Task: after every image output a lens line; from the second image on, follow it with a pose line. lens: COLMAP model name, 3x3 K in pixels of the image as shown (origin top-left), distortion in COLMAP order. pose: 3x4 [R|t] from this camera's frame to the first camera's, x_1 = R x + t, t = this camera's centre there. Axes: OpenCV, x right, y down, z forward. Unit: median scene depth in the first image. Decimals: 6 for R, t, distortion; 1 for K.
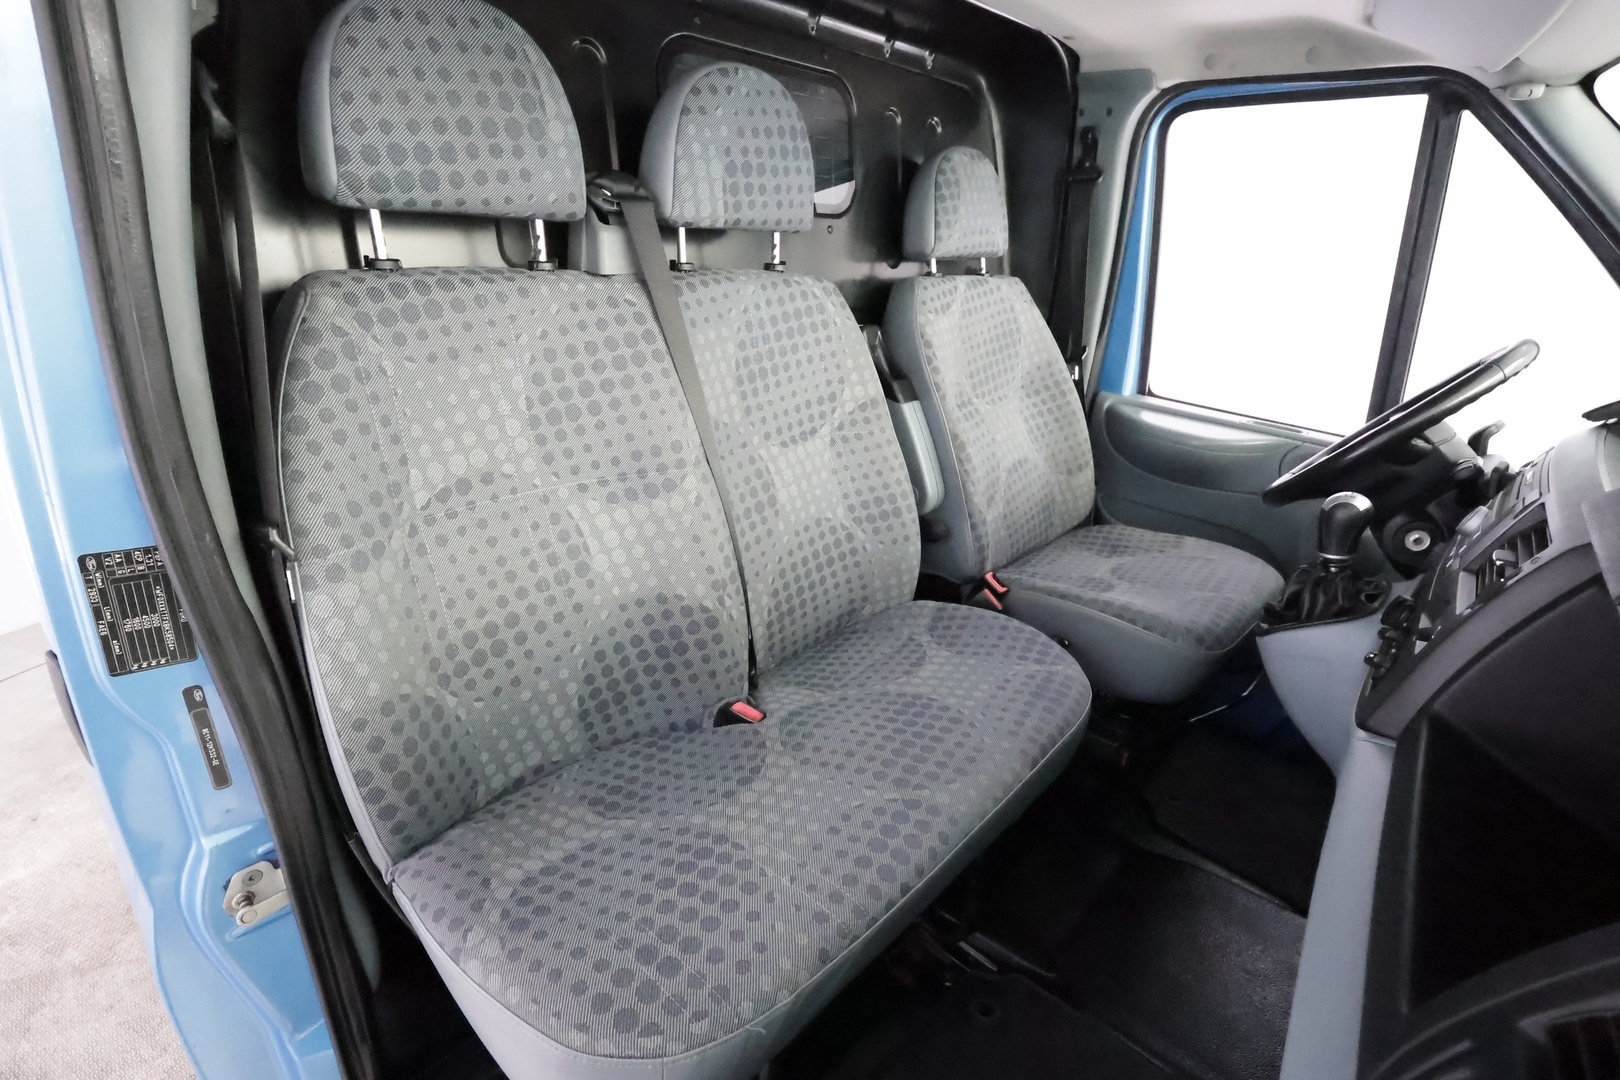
lens RADIAL K [[769.7, 0, 769.0], [0, 769.7, 540.3], [0, 0, 1]] dist [-0.003785, -0.000251]
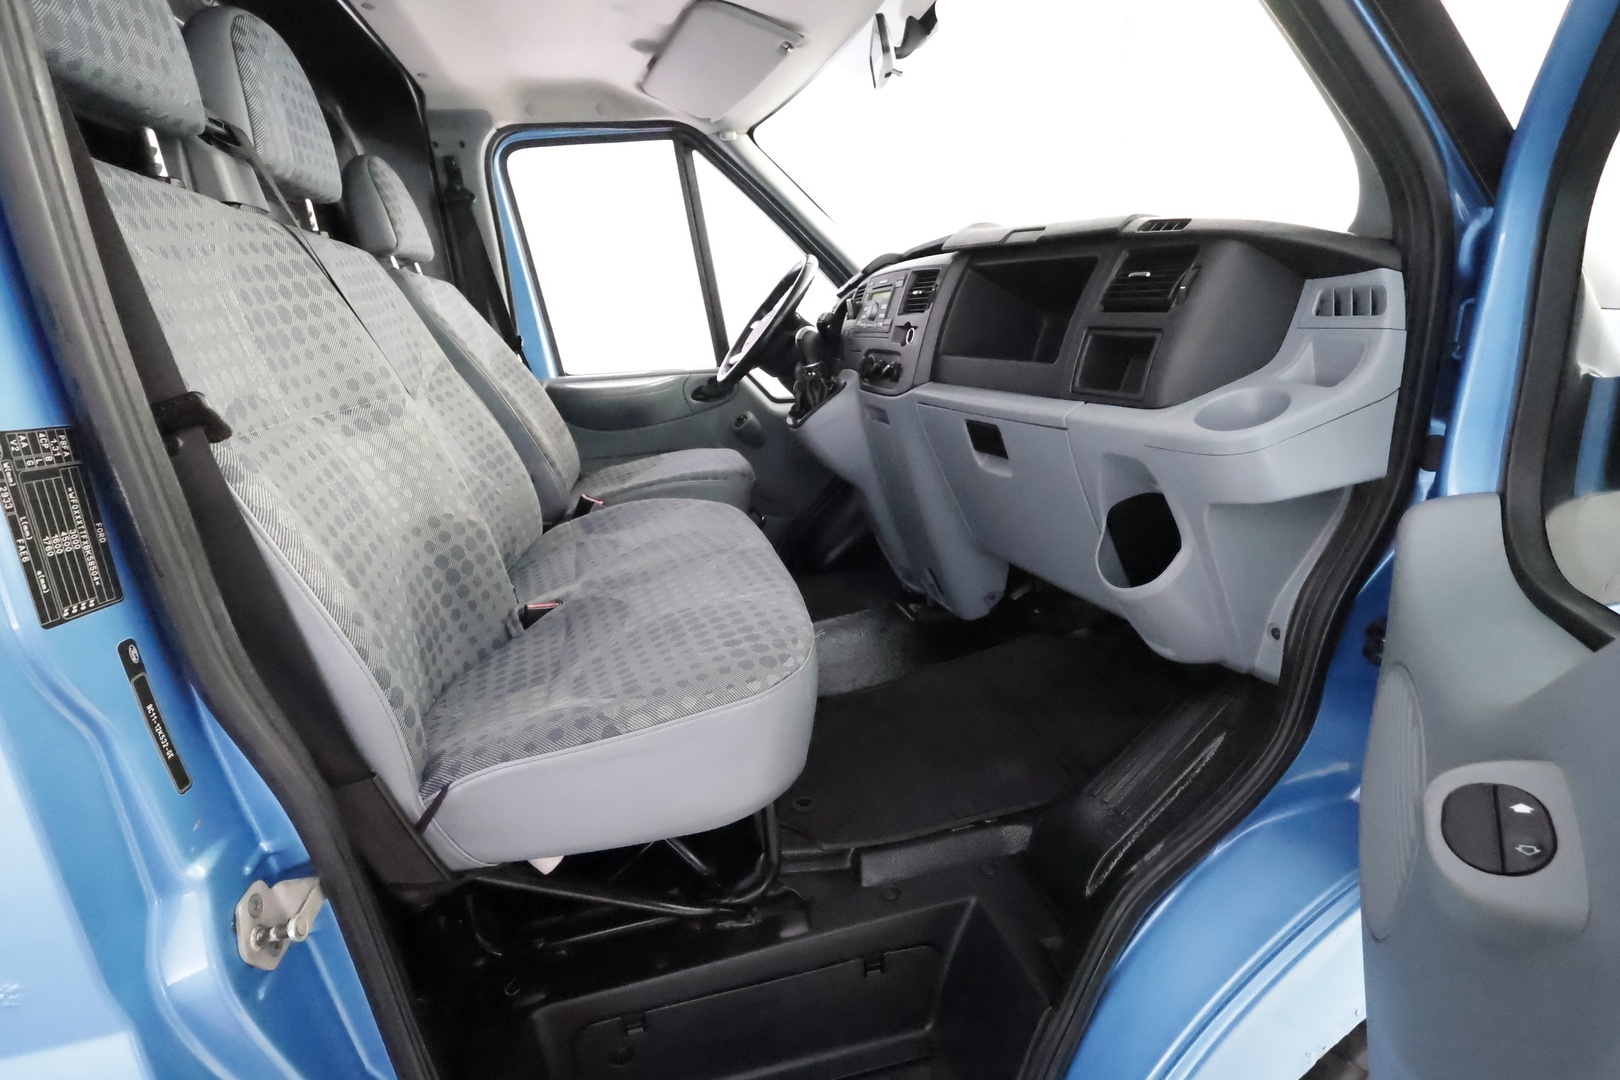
lens RADIAL K [[775.3, 0, 813.6], [0, 775.3, 534.9], [0, 0, 1]] dist [-0.001803, -0.000568]
pose [[0.542765, -0.307550, 0.781549, -0.666422], [0.409003, 0.909538, 0.073874, 0.219857], [-0.733568, 0.279559, 0.619455, 0.042495]]
